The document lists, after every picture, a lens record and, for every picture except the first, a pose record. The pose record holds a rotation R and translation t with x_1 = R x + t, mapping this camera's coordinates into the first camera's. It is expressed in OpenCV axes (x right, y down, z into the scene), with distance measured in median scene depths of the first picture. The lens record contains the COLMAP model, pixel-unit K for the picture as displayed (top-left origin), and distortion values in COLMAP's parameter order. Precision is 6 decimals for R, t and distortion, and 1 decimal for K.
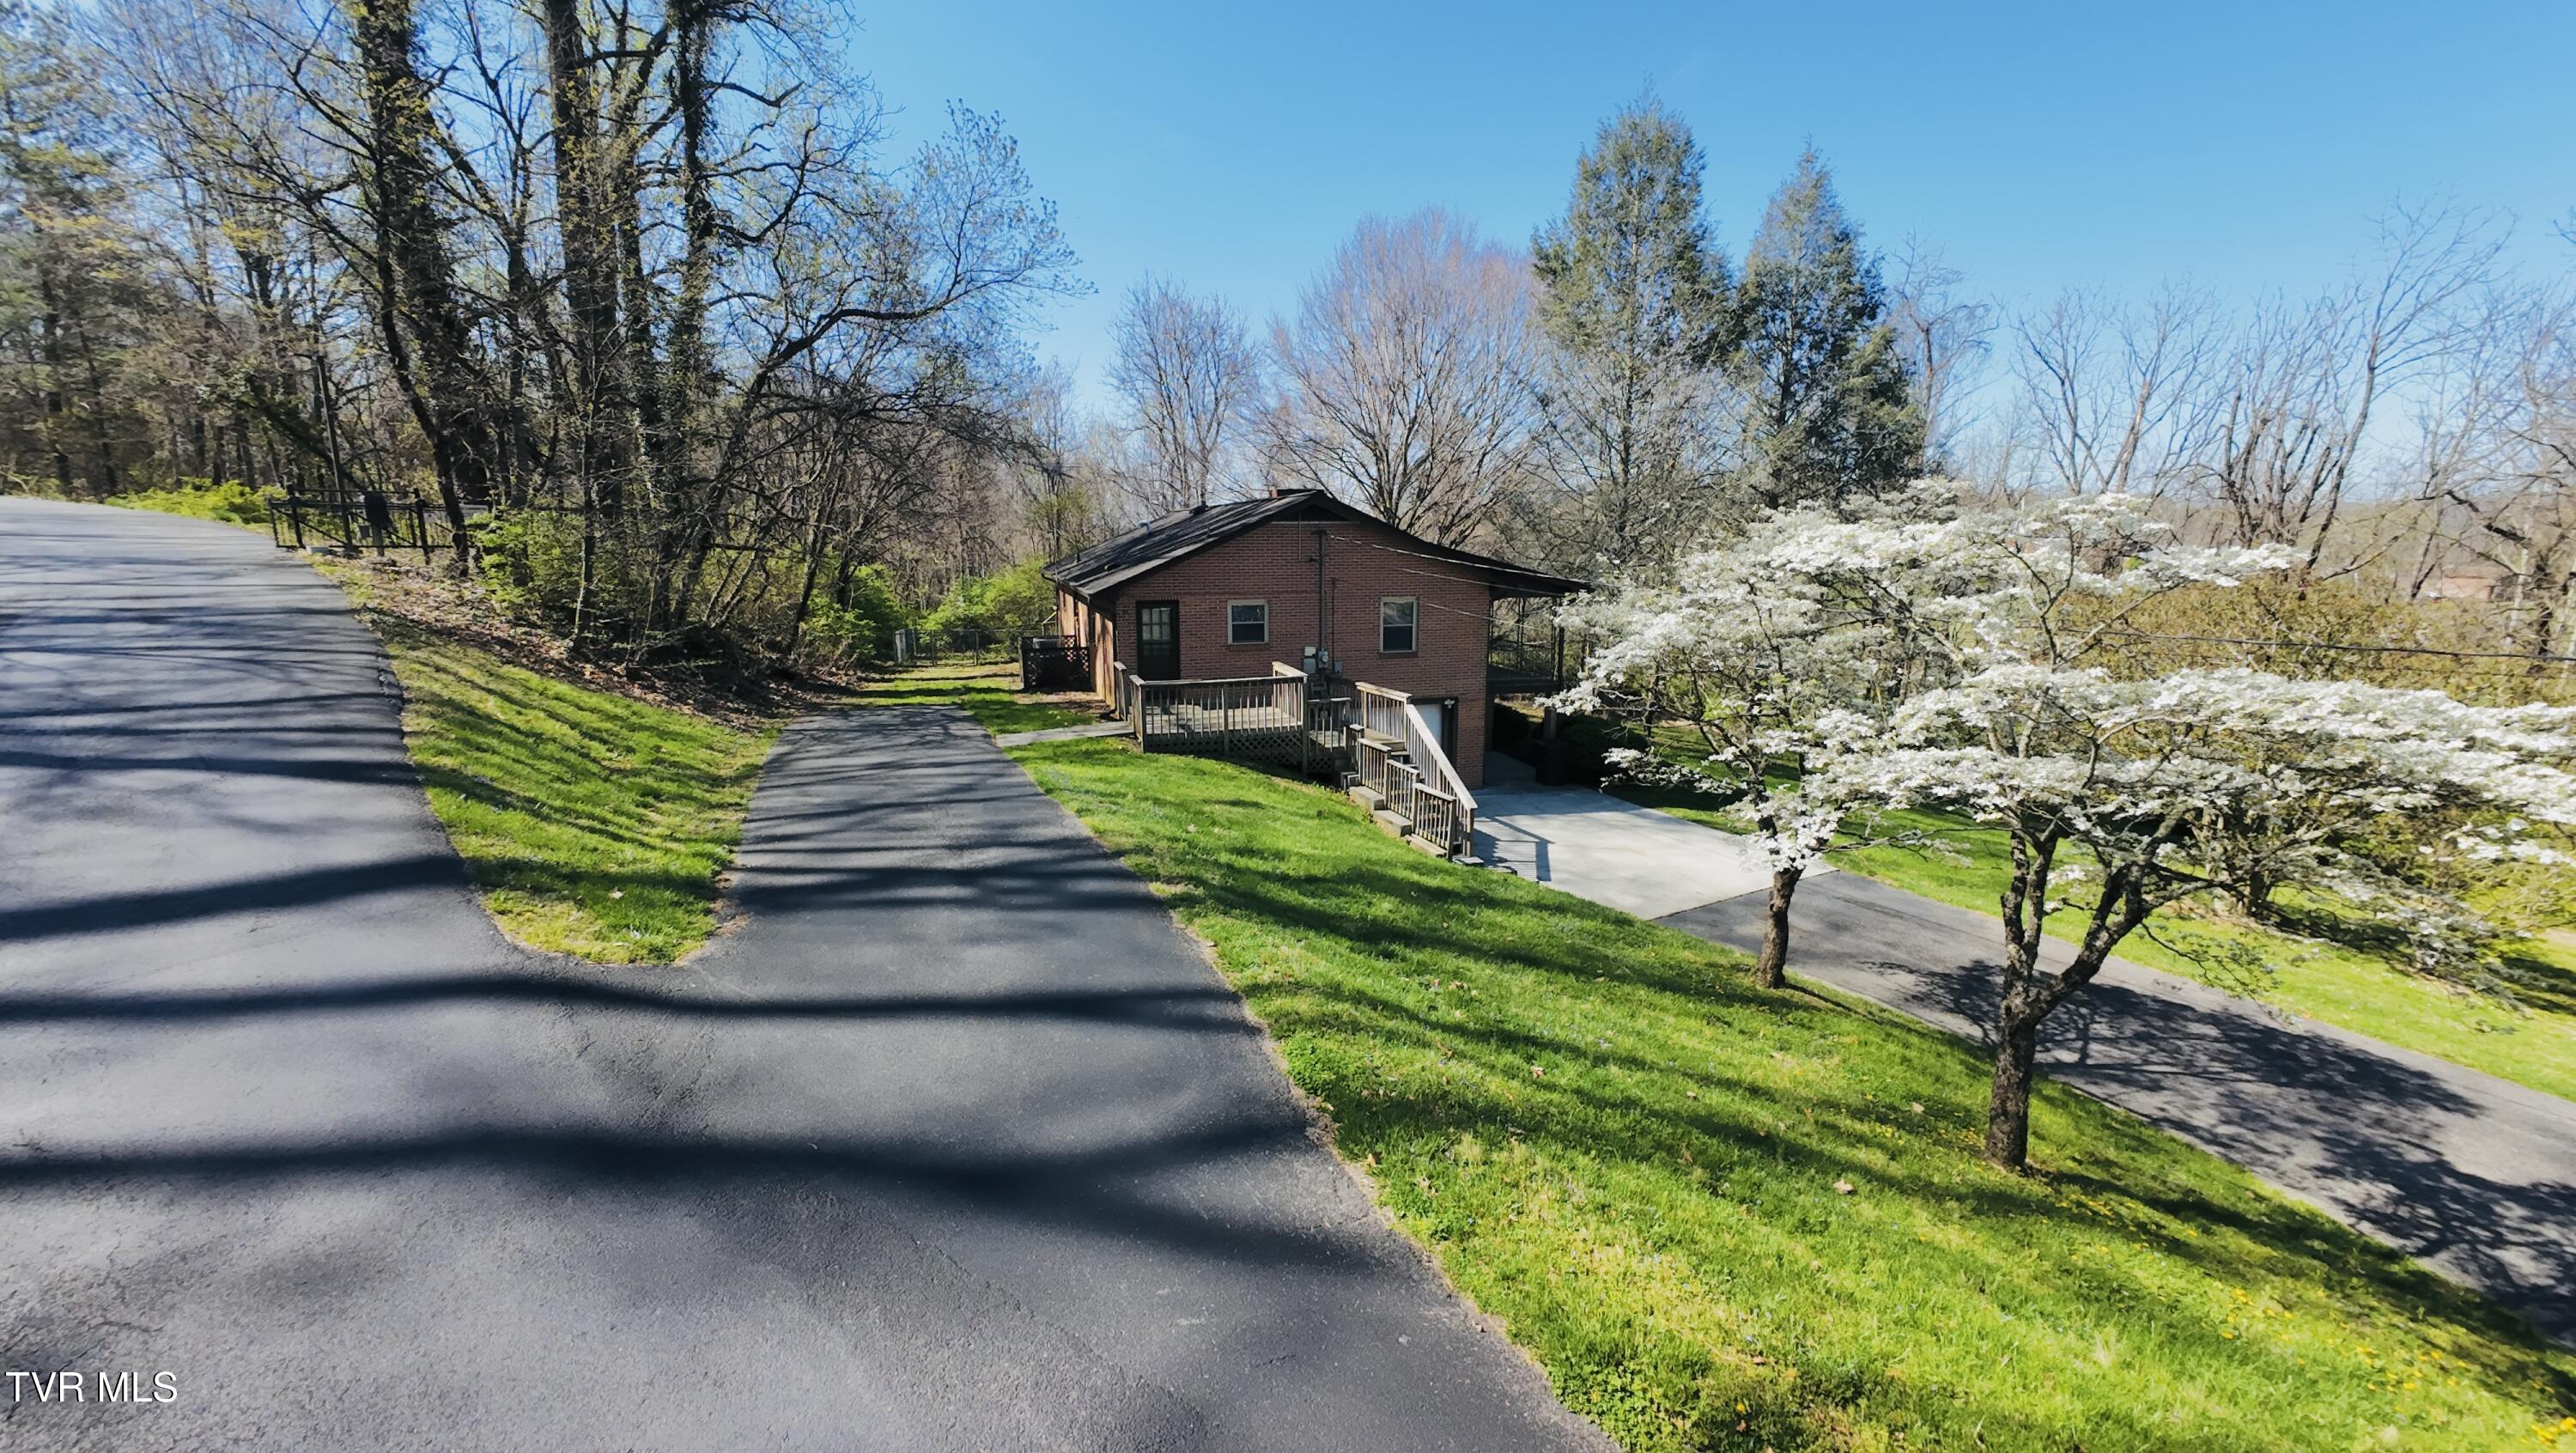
lens RADIAL K [[1007.4, 0, 1287.6], [0, 1007.4, 729.1], [0, 0, 1]] dist [0.001307, 0.000743]
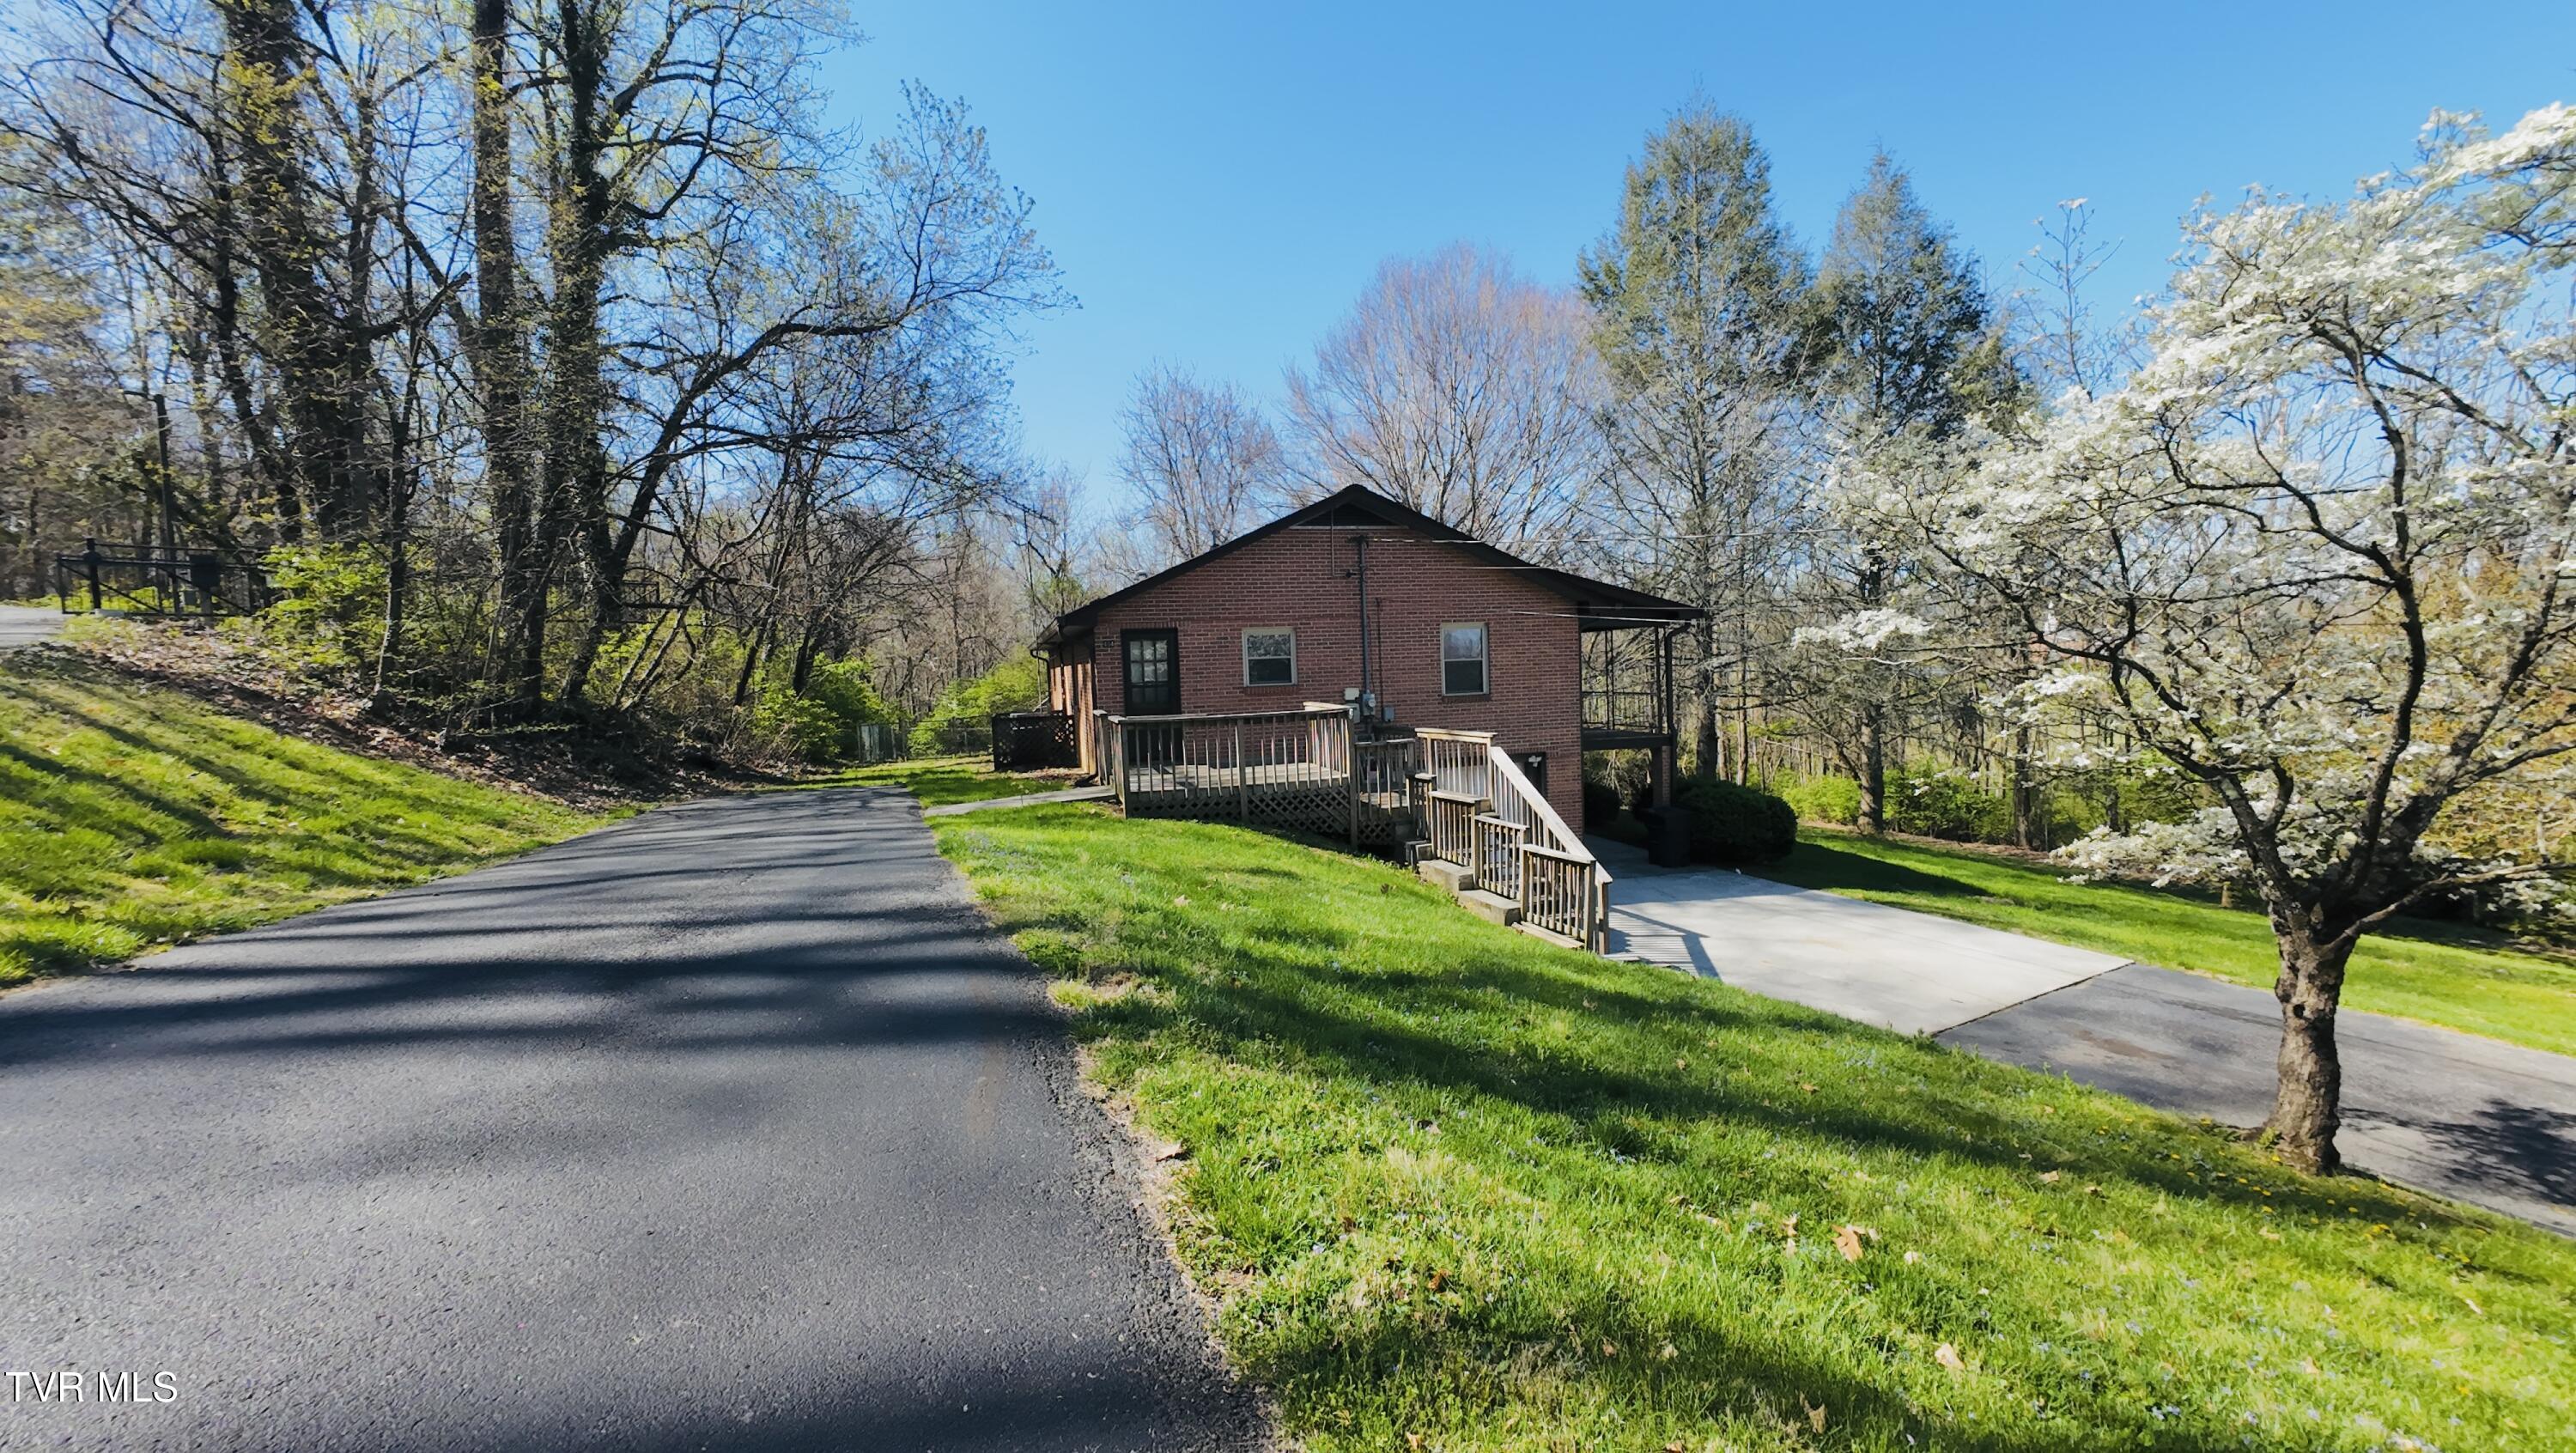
lens RADIAL K [[1007.4, 0, 1287.6], [0, 1007.4, 729.1], [0, 0, 1]] dist [0.001307, 0.000743]
pose [[0.999166, -0.033984, -0.022632, -0.011204], [0.030836, 0.991385, -0.127298, 0.050288], [0.026763, 0.126494, 0.991606, 0.273187]]
